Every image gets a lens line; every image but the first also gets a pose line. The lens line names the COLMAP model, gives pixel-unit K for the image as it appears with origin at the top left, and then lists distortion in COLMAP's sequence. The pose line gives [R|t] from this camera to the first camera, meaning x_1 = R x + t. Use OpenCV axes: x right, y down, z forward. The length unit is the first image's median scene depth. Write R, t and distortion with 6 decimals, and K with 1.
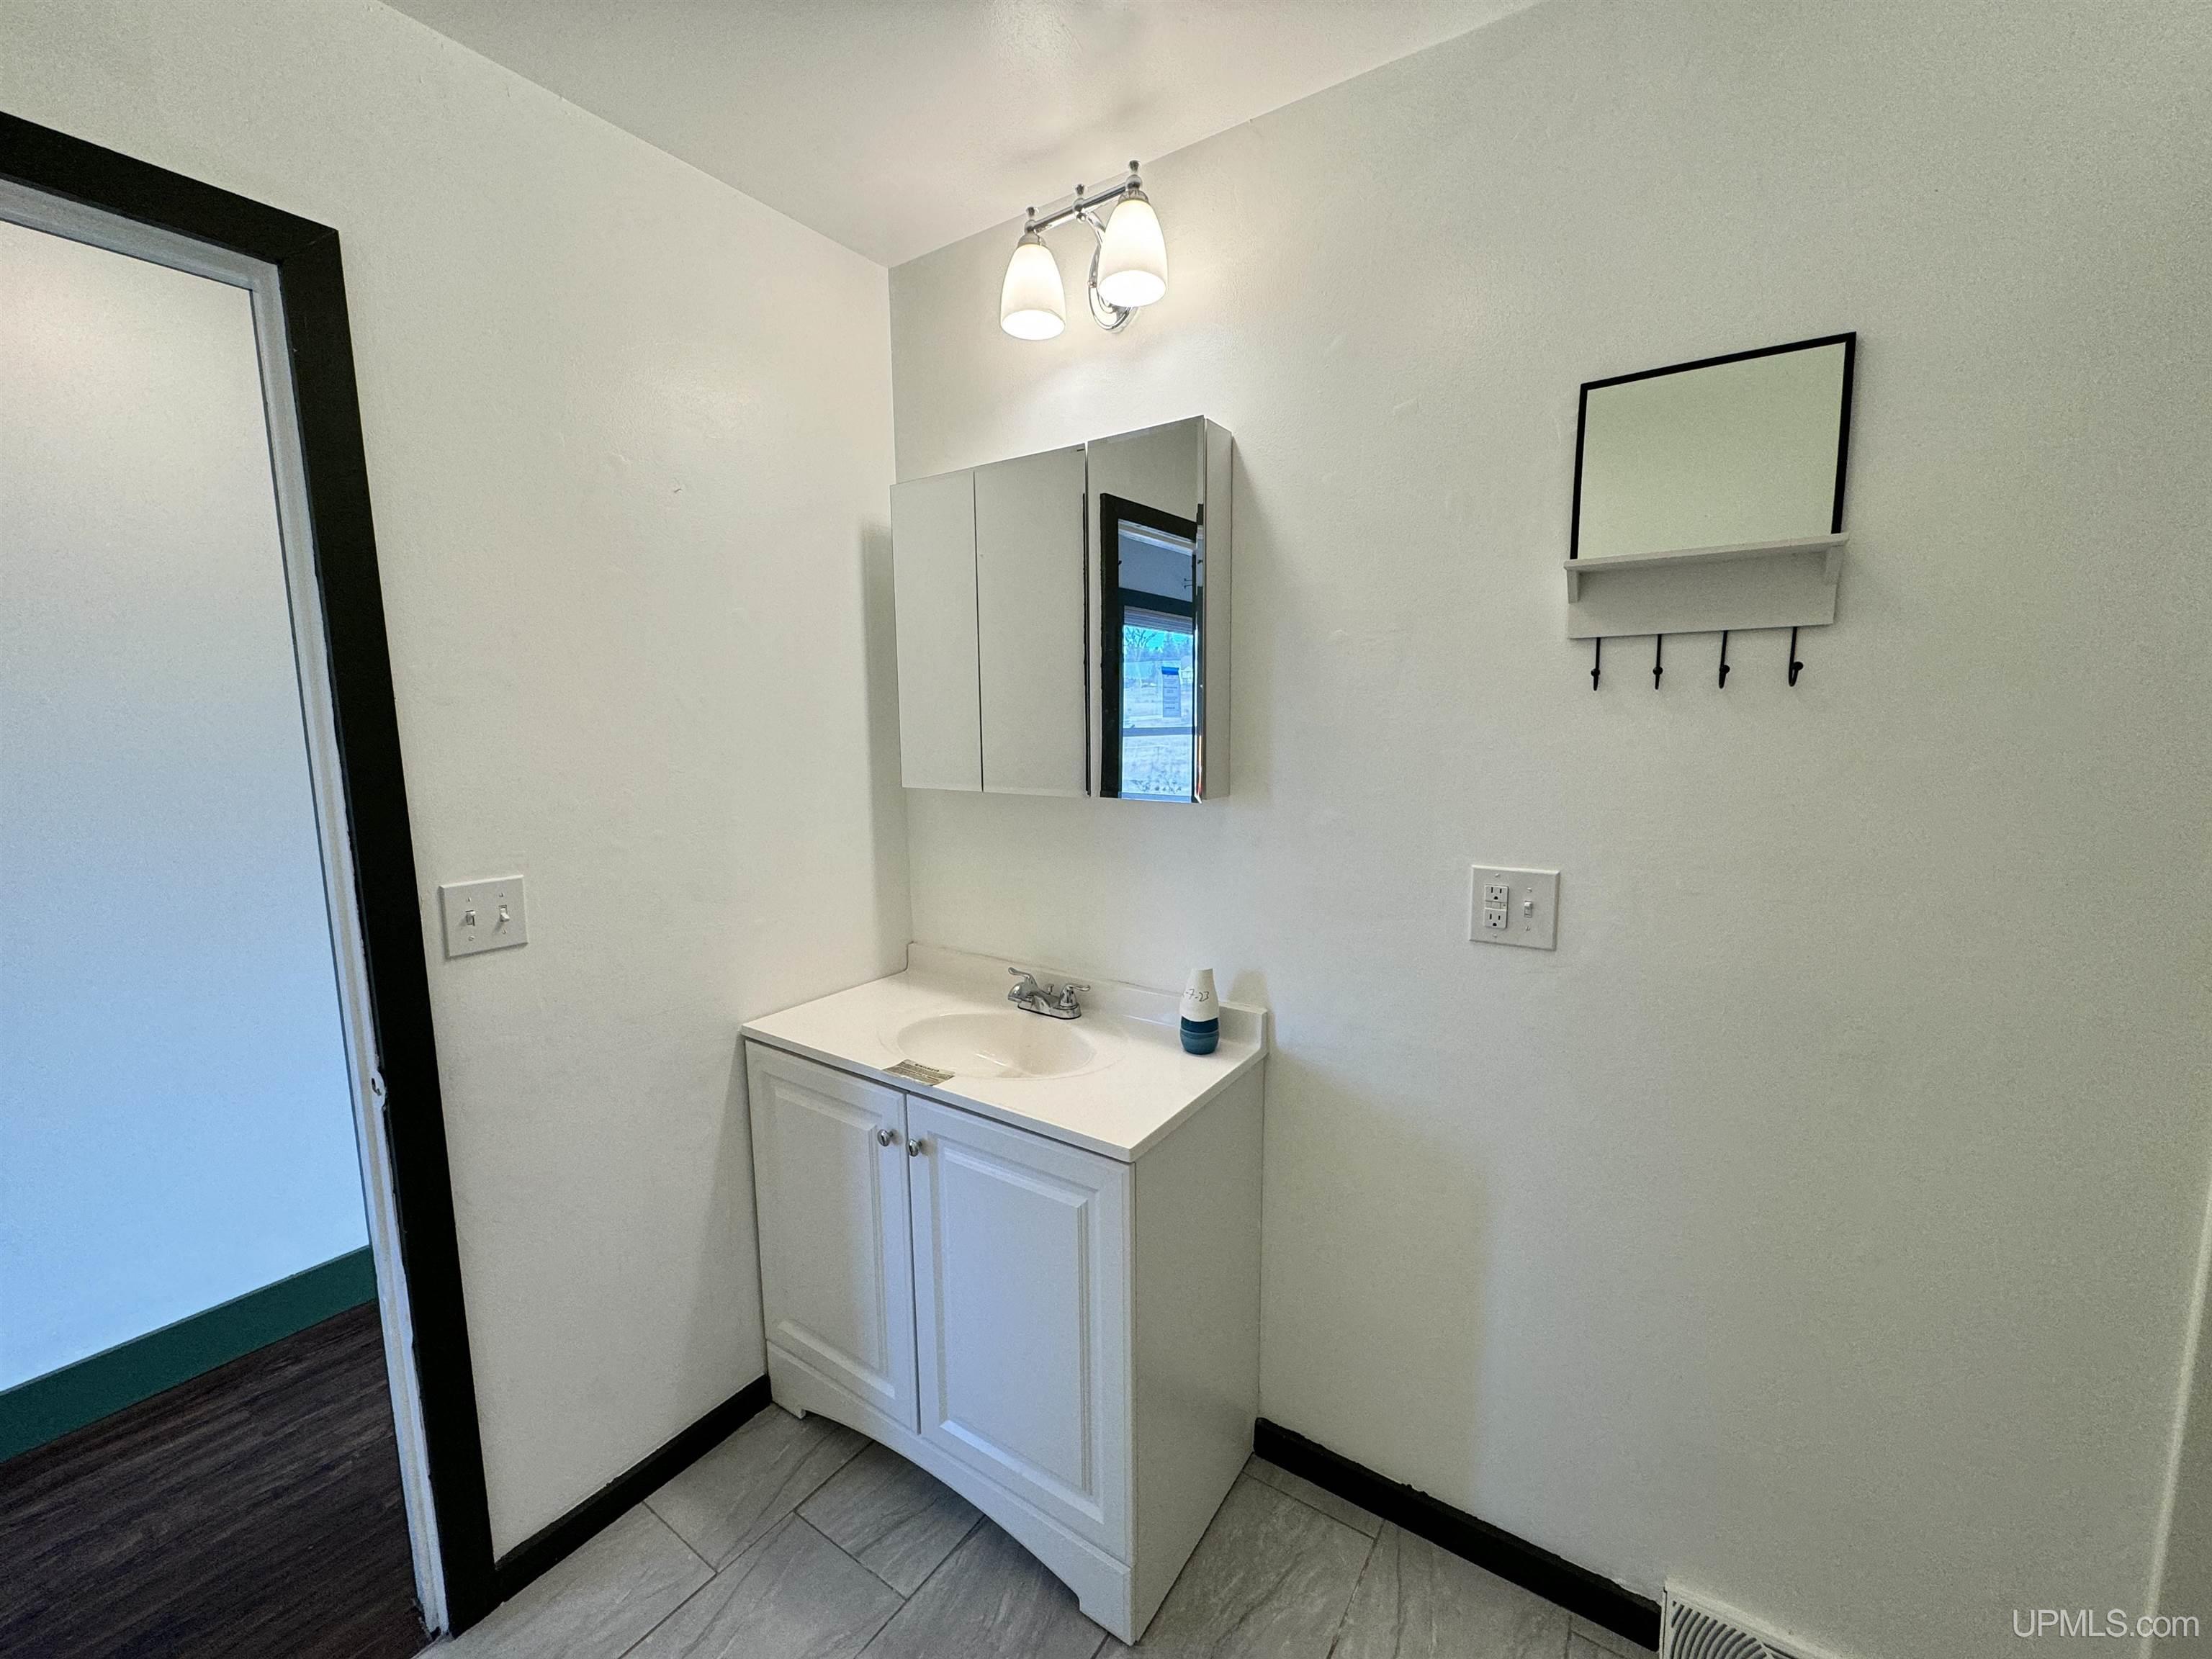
lens RADIAL K [[876.4, 0, 1109.6], [0, 876.4, 827.7], [0, 0, 1]] dist [-0.003770, 0.000789]
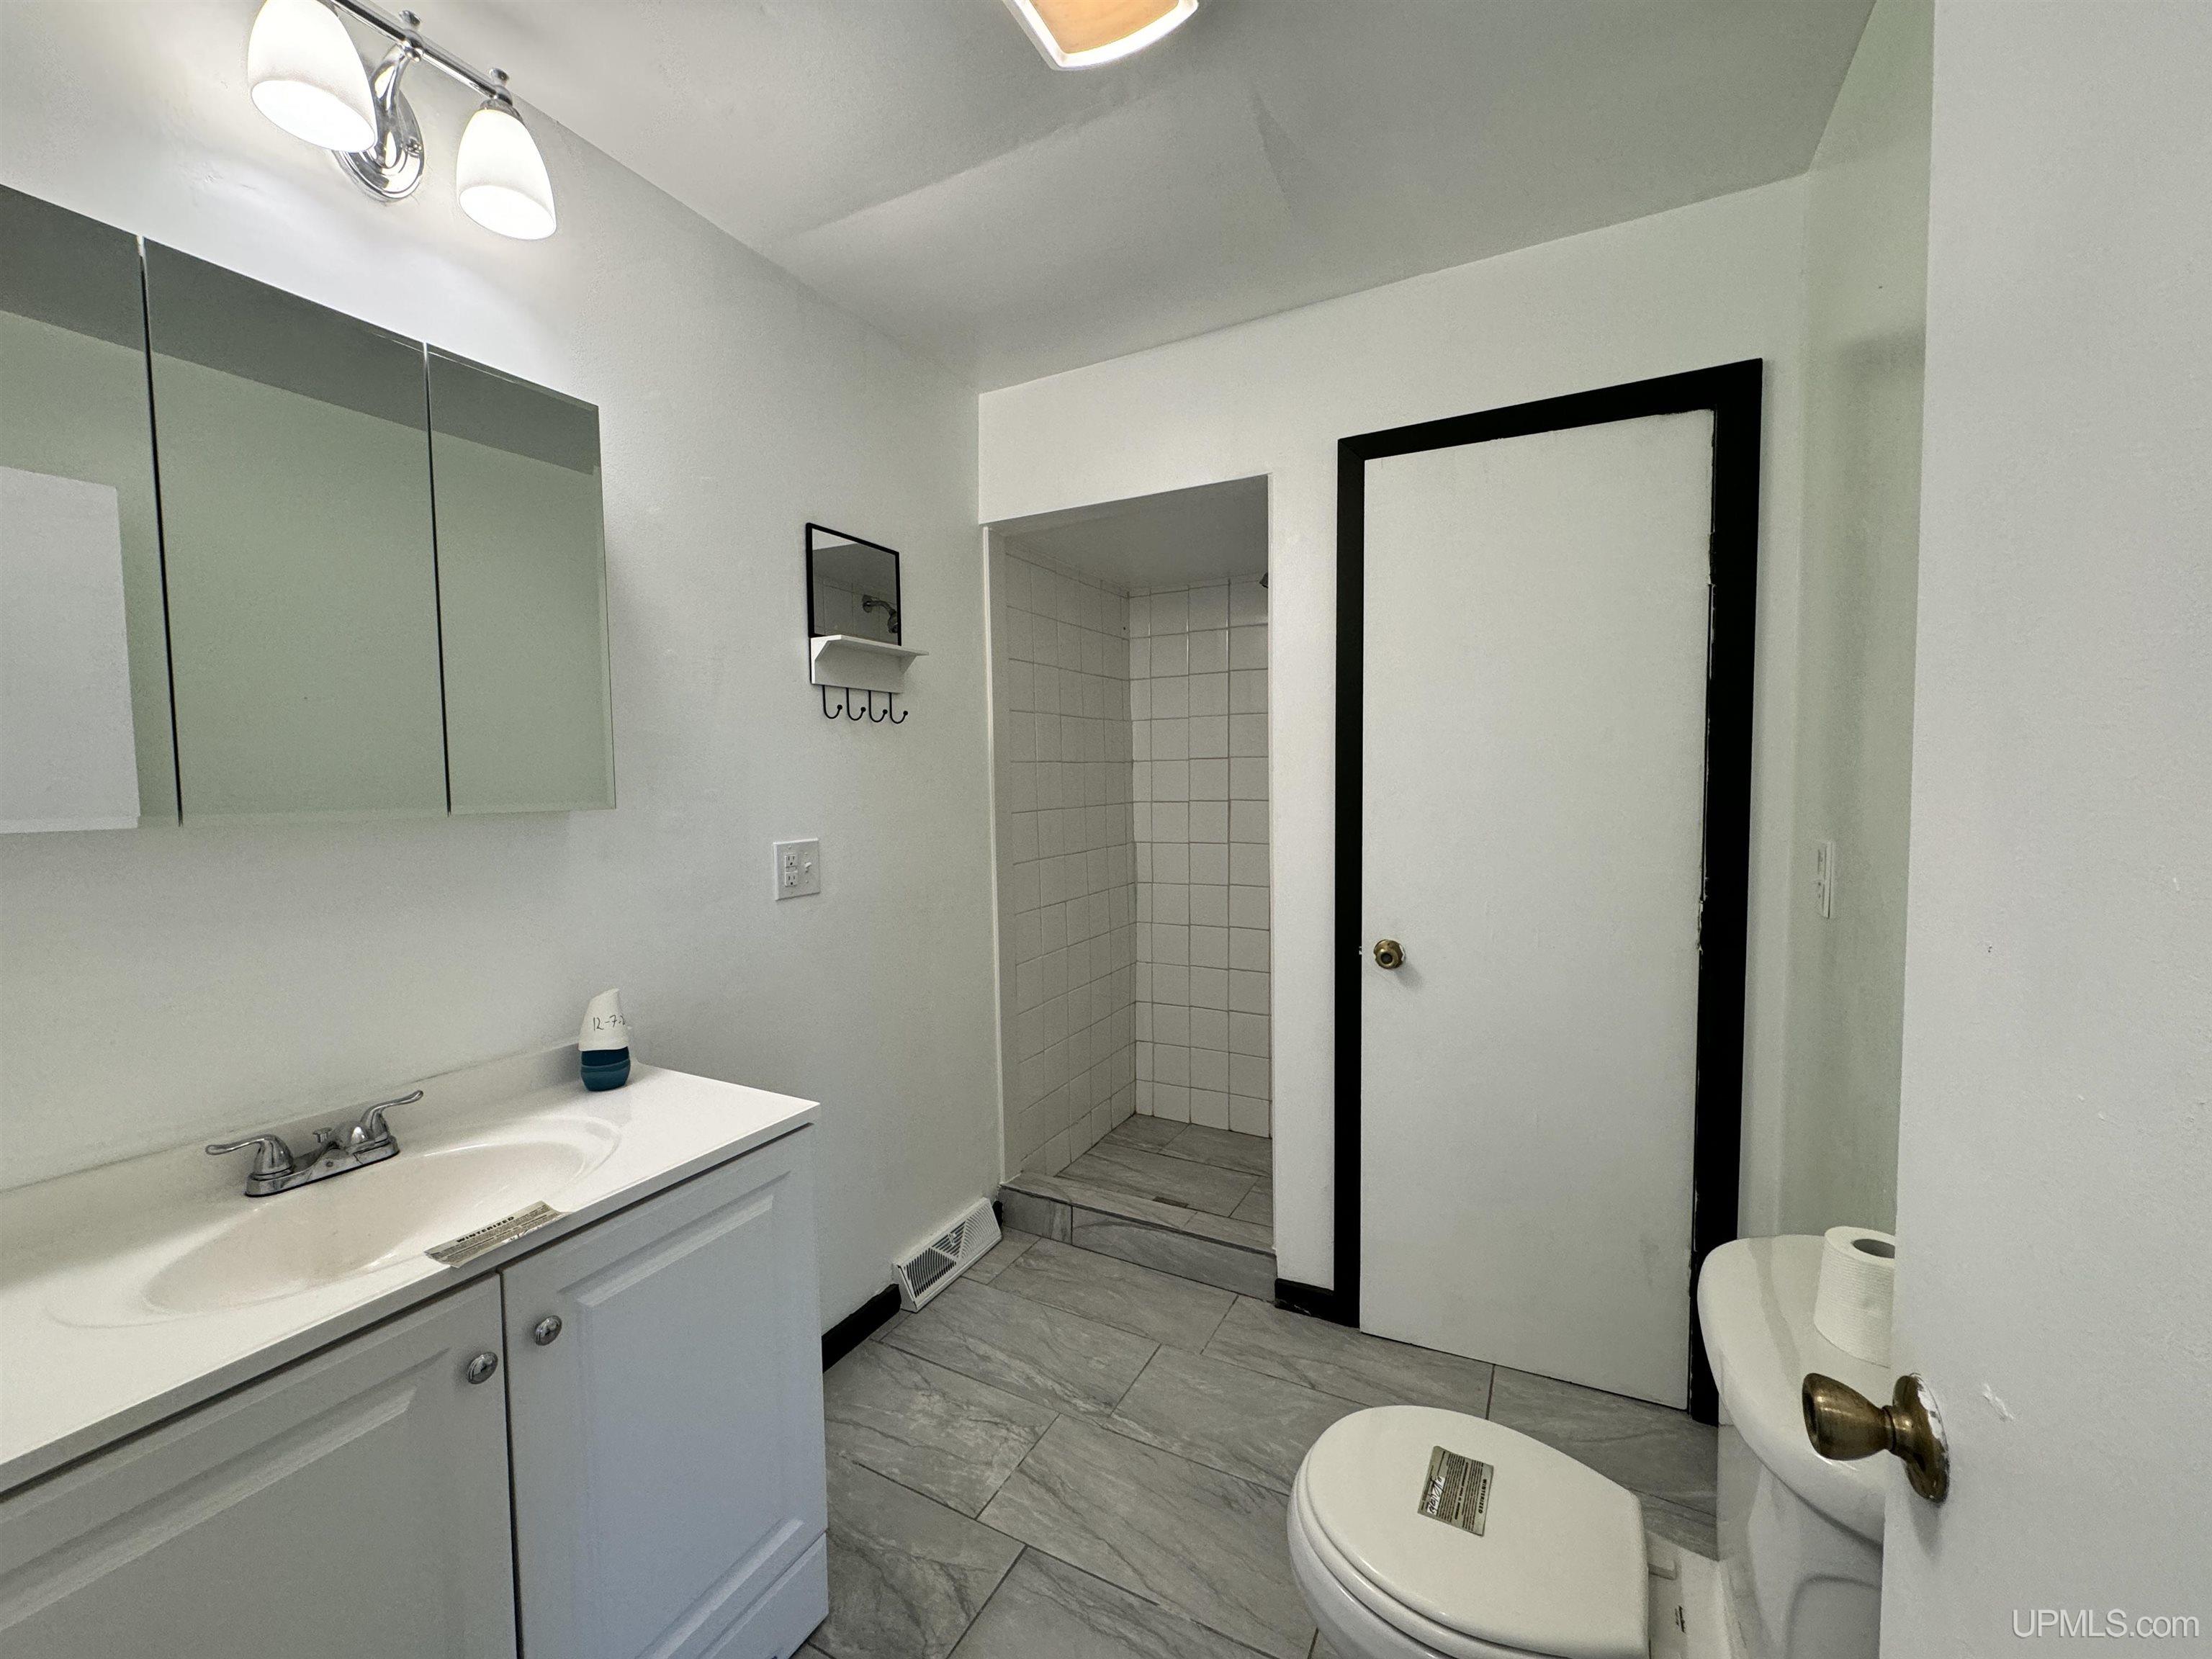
lens RADIAL K [[876.4, 0, 1106.9], [0, 876.4, 825.4], [0, 0, 1]] dist [-0.003770, 0.000789]
pose [[-0.107575, -0.043011, 0.993266, -0.965044], [0.139788, 0.988485, 0.057943, 0.009334], [-0.984321, 0.145080, -0.100324, 0.631151]]
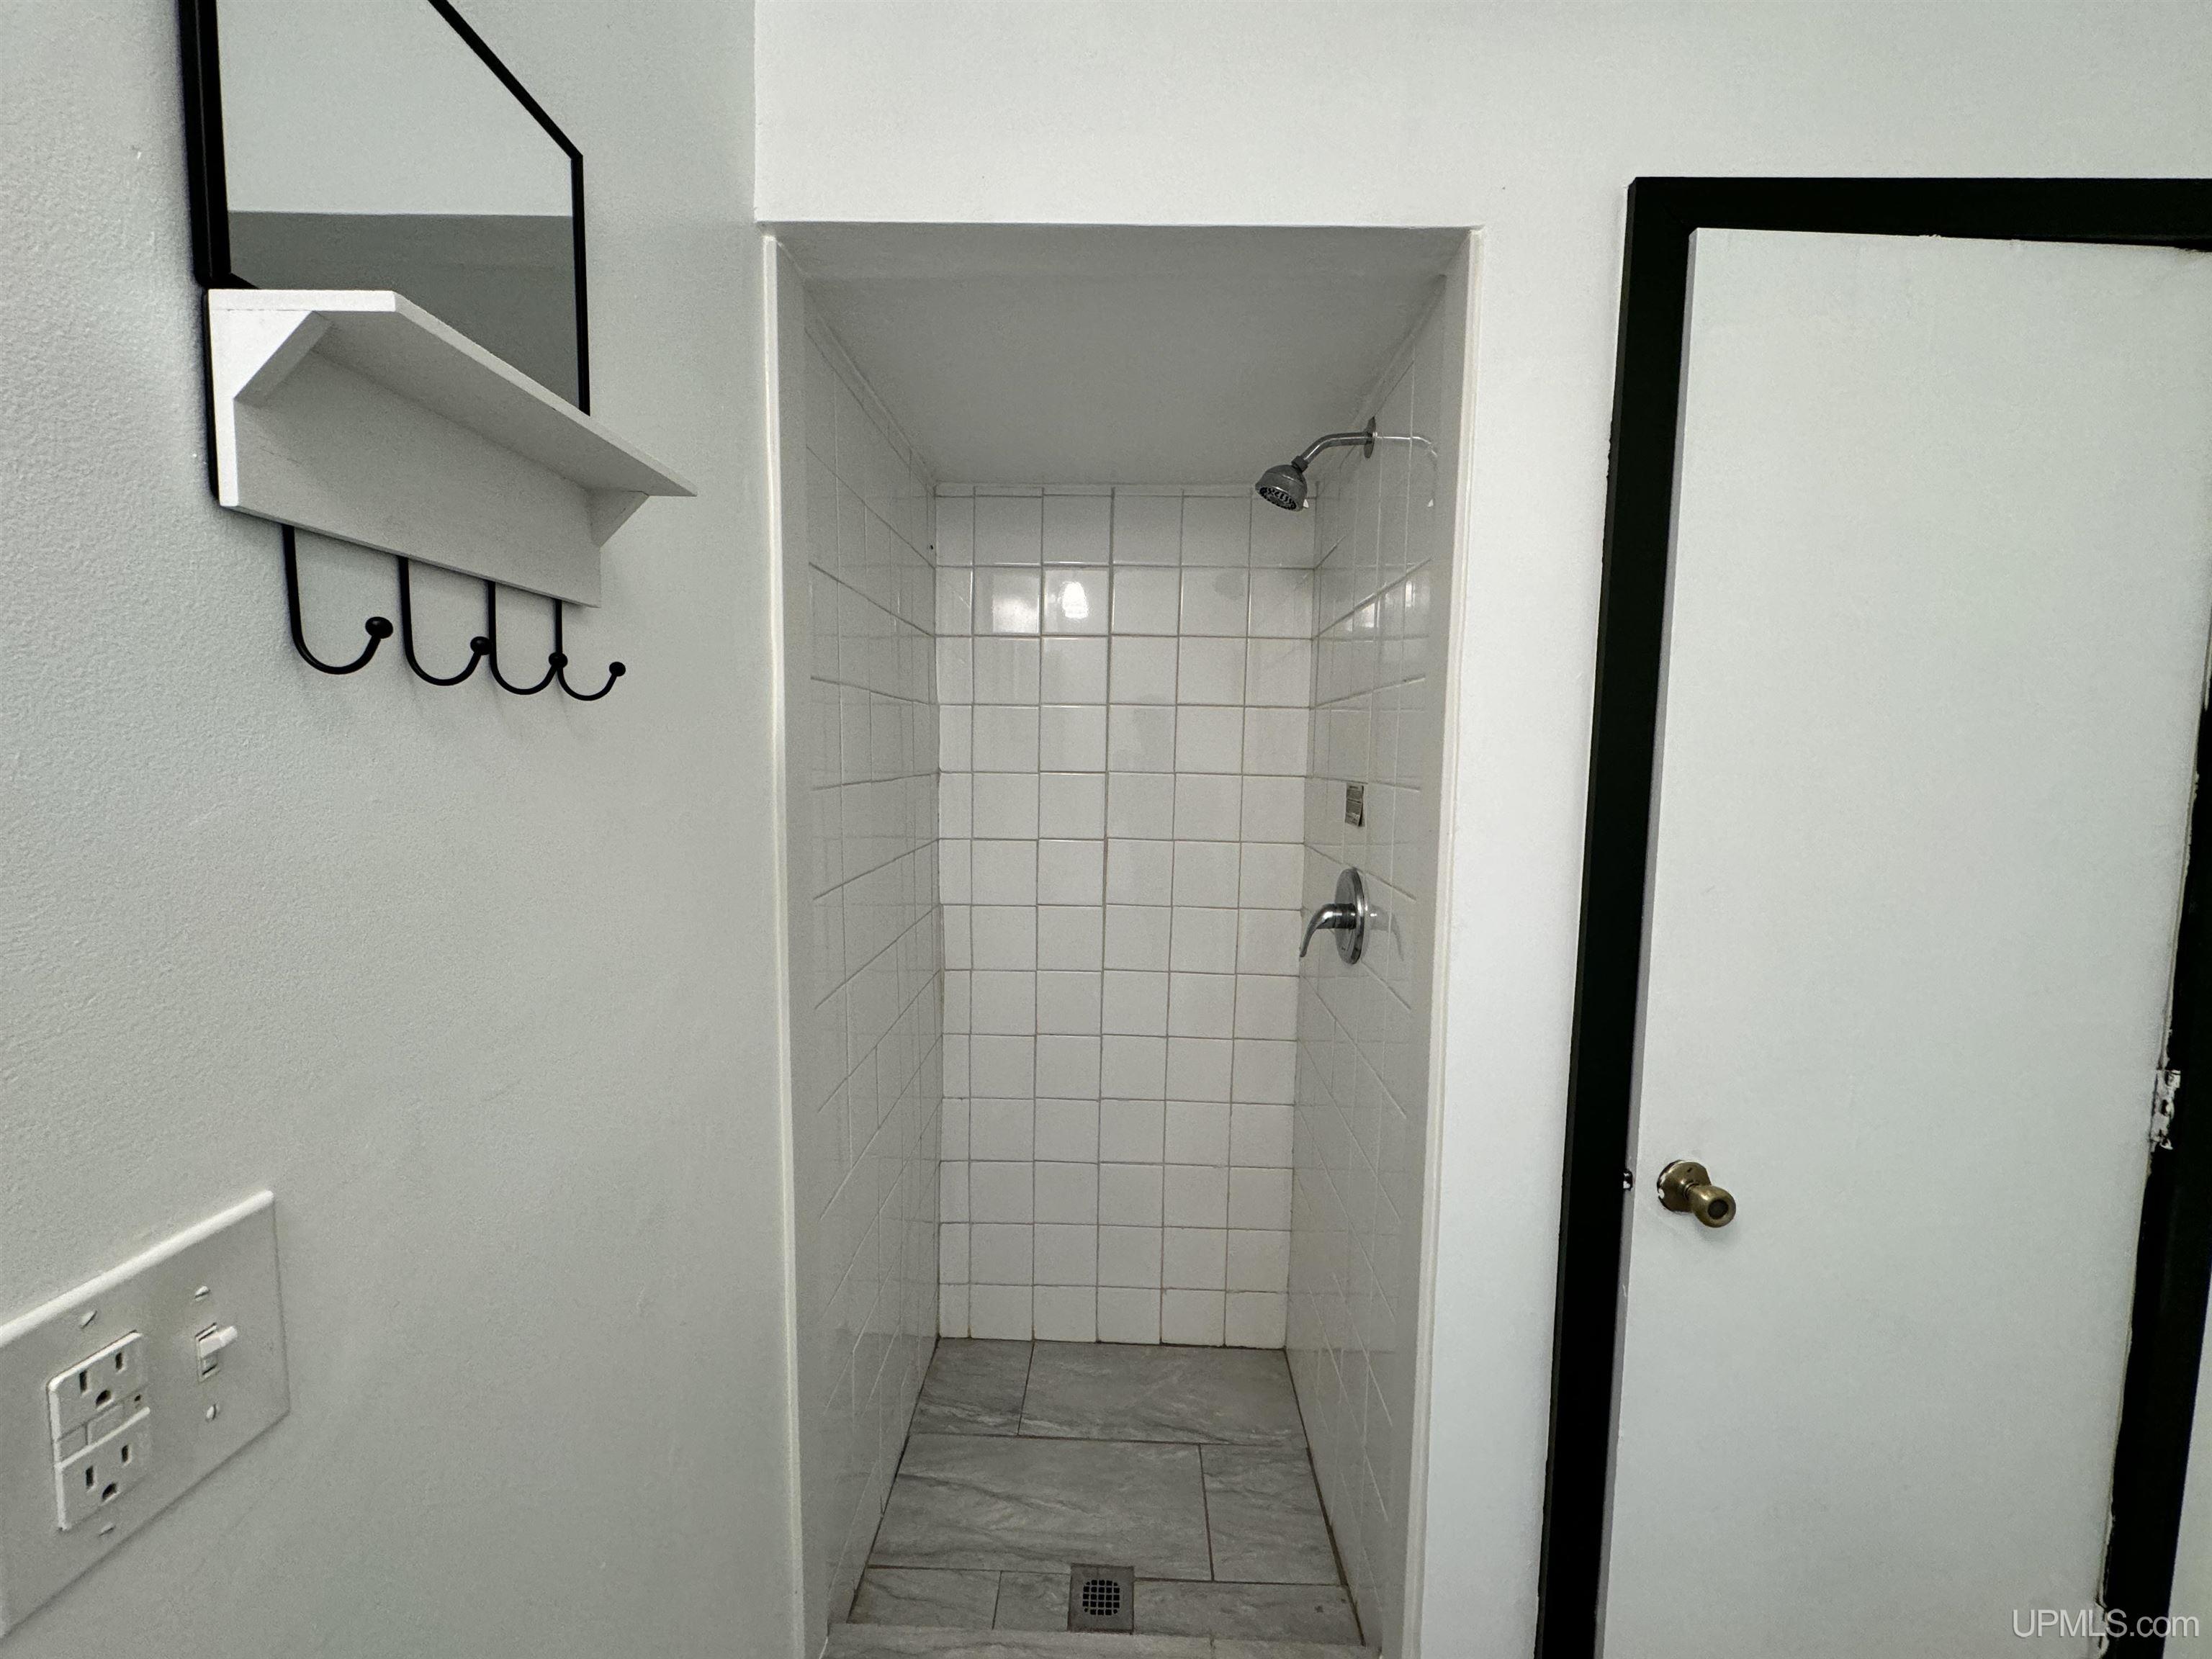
lens RADIAL K [[876.4, 0, 1105.3], [0, 876.4, 828.2], [0, 0, 1]] dist [-0.003770, 0.000789]
pose [[-0.537808, -0.066665, 0.840427, 0.061878], [0.097490, 0.985264, 0.140540, -0.102333], [-0.837412, 0.157517, -0.523383, 0.841272]]
